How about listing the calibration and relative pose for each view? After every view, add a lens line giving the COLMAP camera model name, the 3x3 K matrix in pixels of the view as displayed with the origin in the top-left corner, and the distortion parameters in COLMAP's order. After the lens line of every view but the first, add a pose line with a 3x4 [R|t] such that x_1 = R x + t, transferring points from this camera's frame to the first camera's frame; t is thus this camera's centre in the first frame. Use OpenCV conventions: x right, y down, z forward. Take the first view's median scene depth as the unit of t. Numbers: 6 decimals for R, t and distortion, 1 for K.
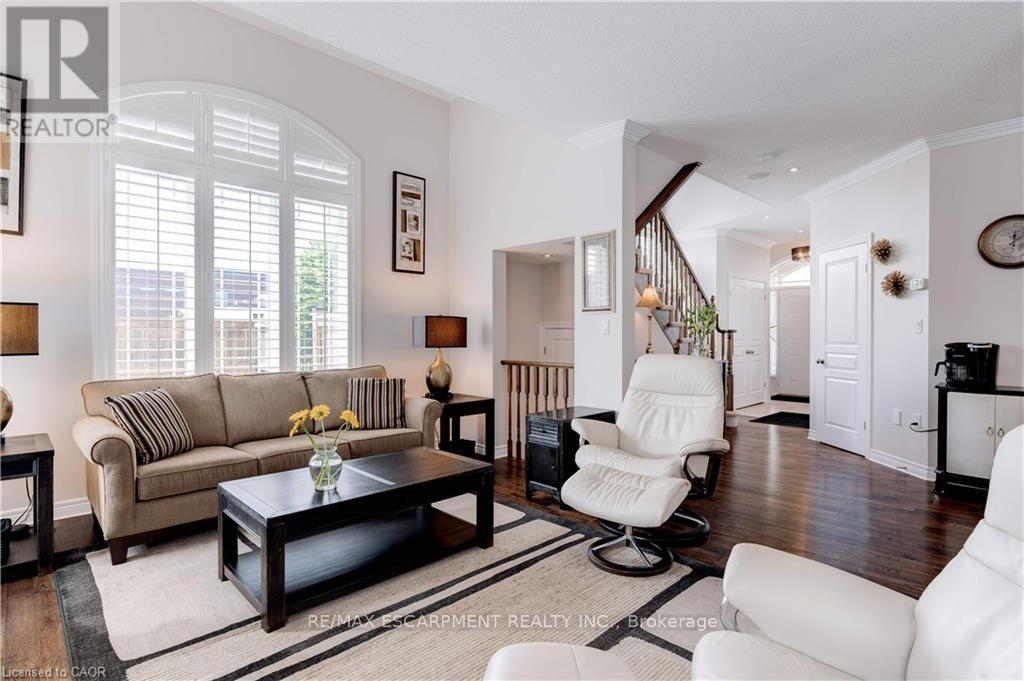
lens RADIAL K [[517.4, 0, 508.1], [0, 517.4, 337.3], [0, 0, 1]] dist [-0.001726, 0.000235]
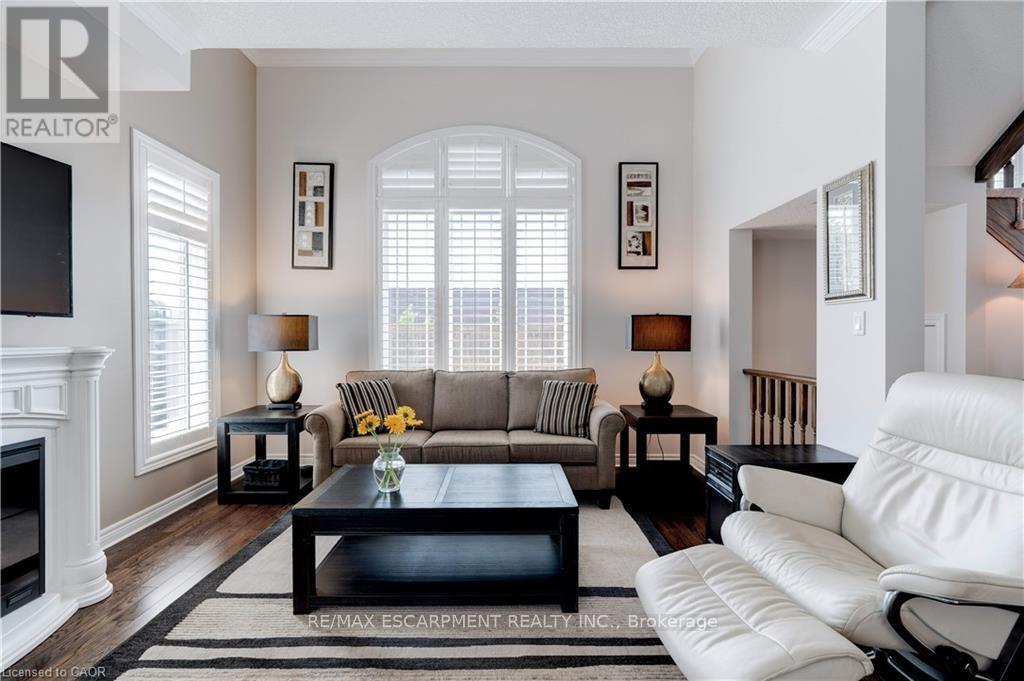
lens RADIAL K [[460.7, 0, 508.7], [0, 460.7, 337.7], [0, 0, 1]] dist [-0.004184, 0.000340]
pose [[0.721133, 0.001596, -0.692794, 0.236806], [-0.002119, 0.999998, 0.000097, -0.002232], [0.692793, 0.001398, 0.721135, 0.282019]]
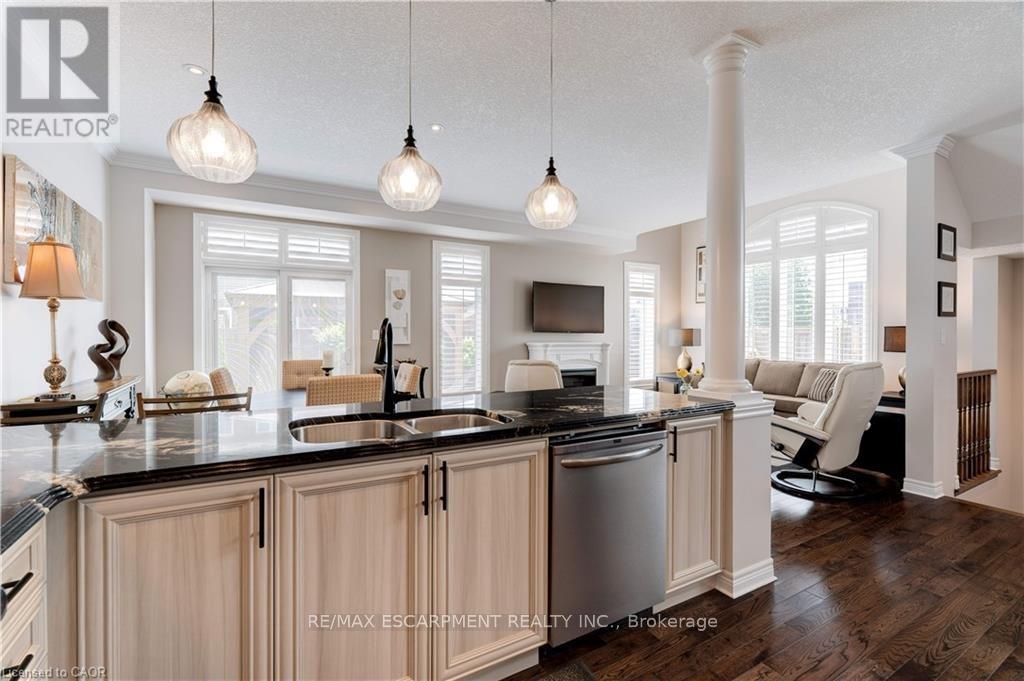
lens RADIAL K [[456.1, 0, 508.4], [0, 456.1, 338.7], [0, 0, 1]] dist [-0.004996, 0.000025]
pose [[-0.241686, 0.009200, -0.970311, 1.154105], [-0.005458, 0.999926, 0.010840, -0.018791], [0.970339, 0.007915, -0.241618, 0.371446]]
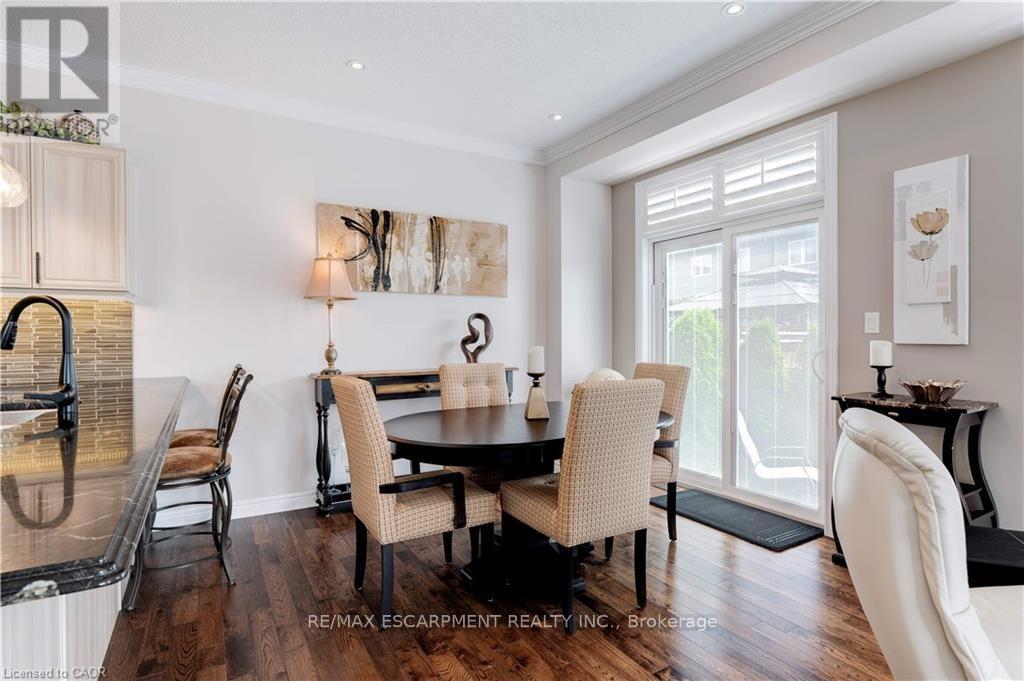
lens RADIAL K [[519.5, 0, 507.6], [0, 519.5, 341.0], [0, 0, 1]] dist [-0.003929, 0.000703]
pose [[-0.971508, -0.000008, 0.237007, 0.341149], [0.003863, 0.999867, 0.015865, -0.003744], [-0.236975, 0.016329, -0.971379, 0.457109]]
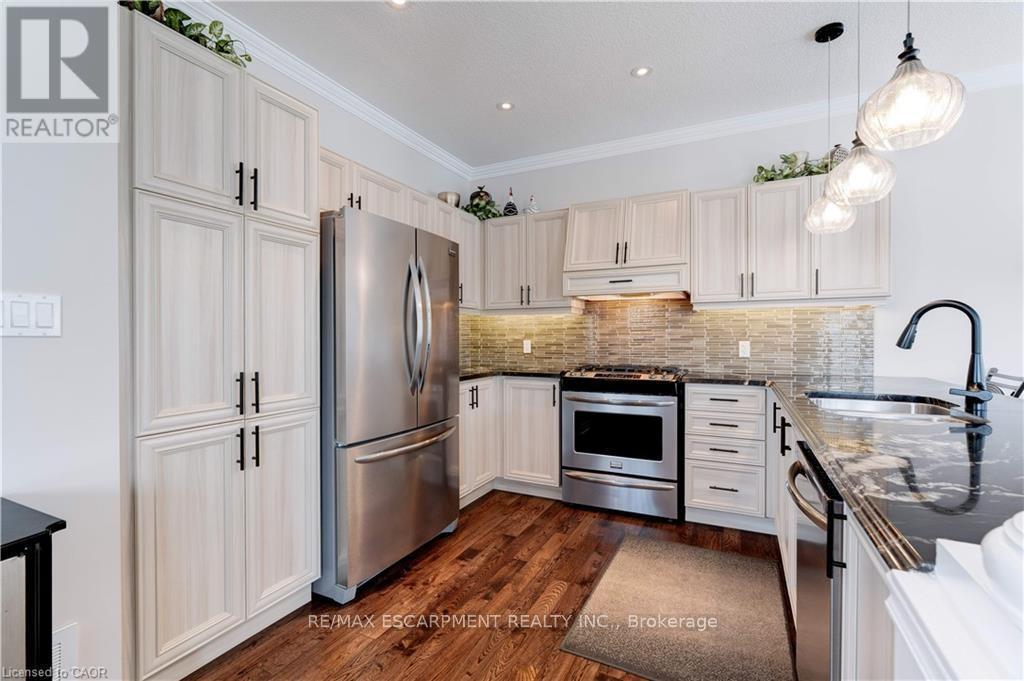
lens RADIAL K [[460.5, 0, 508.6], [0, 460.5, 340.6], [0, 0, 1]] dist [-0.001529, 0.000387]
pose [[-0.334691, -0.006024, 0.942309, 0.536686], [0.005539, 0.999950, 0.008360, -0.005207], [-0.942312, 0.008017, -0.334641, 0.629353]]
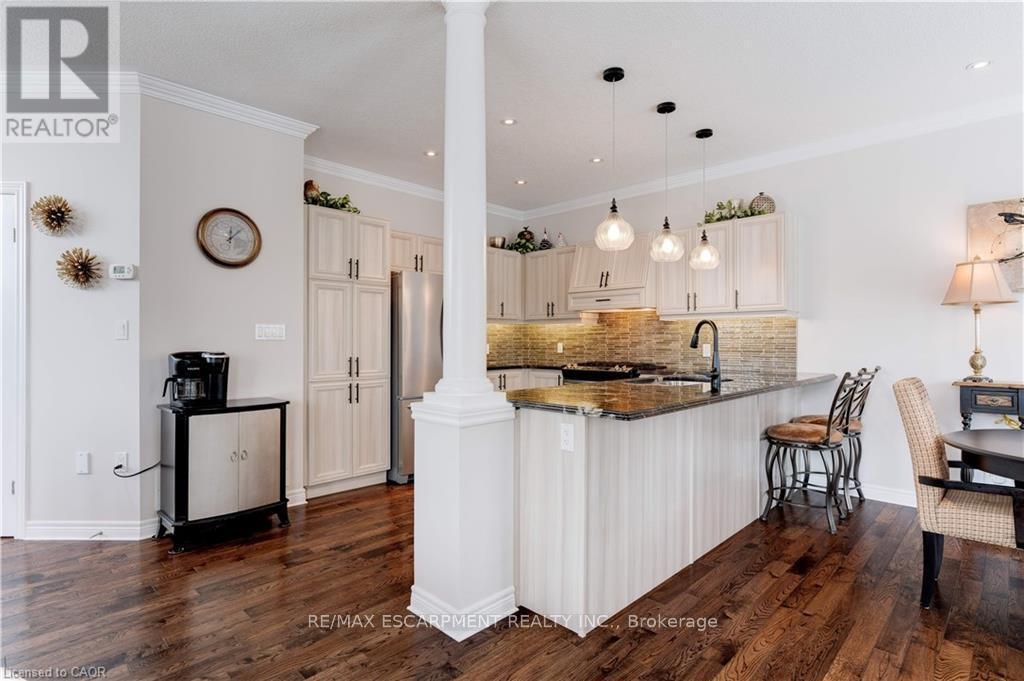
lens RADIAL K [[519.5, 0, 507.6], [0, 519.5, 341.0], [0, 0, 1]] dist [-0.003929, 0.000703]
pose [[-0.027832, -0.000276, 0.999613, 0.053837], [0.003762, 0.999993, 0.000380, -0.004478], [-0.999606, 0.003771, -0.027831, 0.460996]]
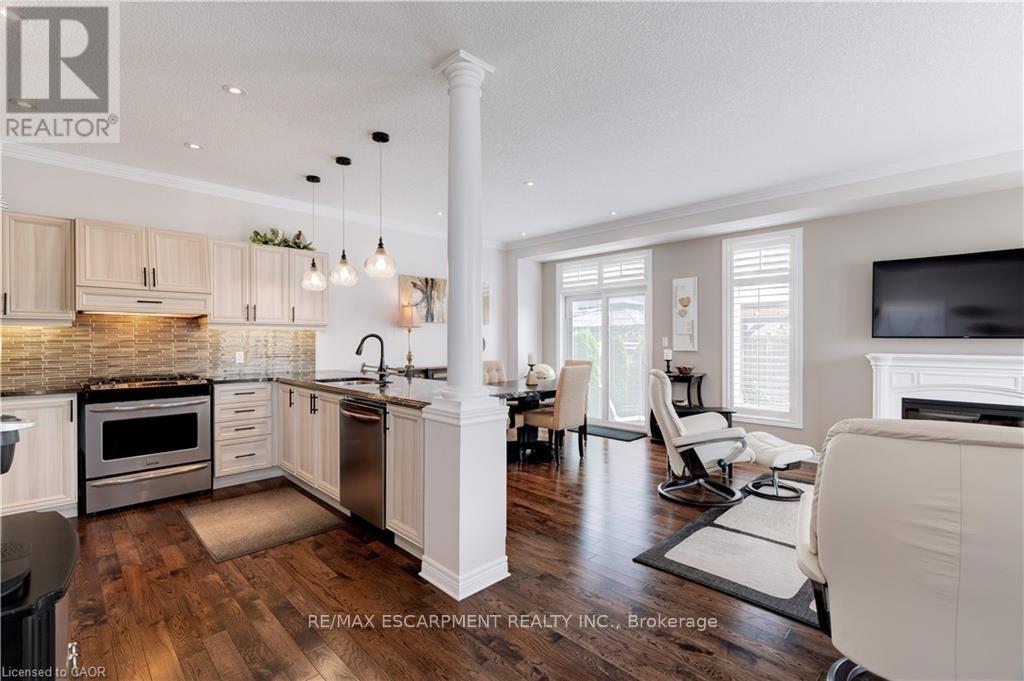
lens RADIAL K [[457.8, 0, 508.9], [0, 457.8, 342.9], [0, 0, 1]] dist [-0.003232, 0.000078]
pose [[-0.999920, 0.001480, -0.012589, 0.524353], [0.001351, 0.999947, 0.010253, -0.024793], [0.012604, 0.010235, -0.999868, 1.045076]]
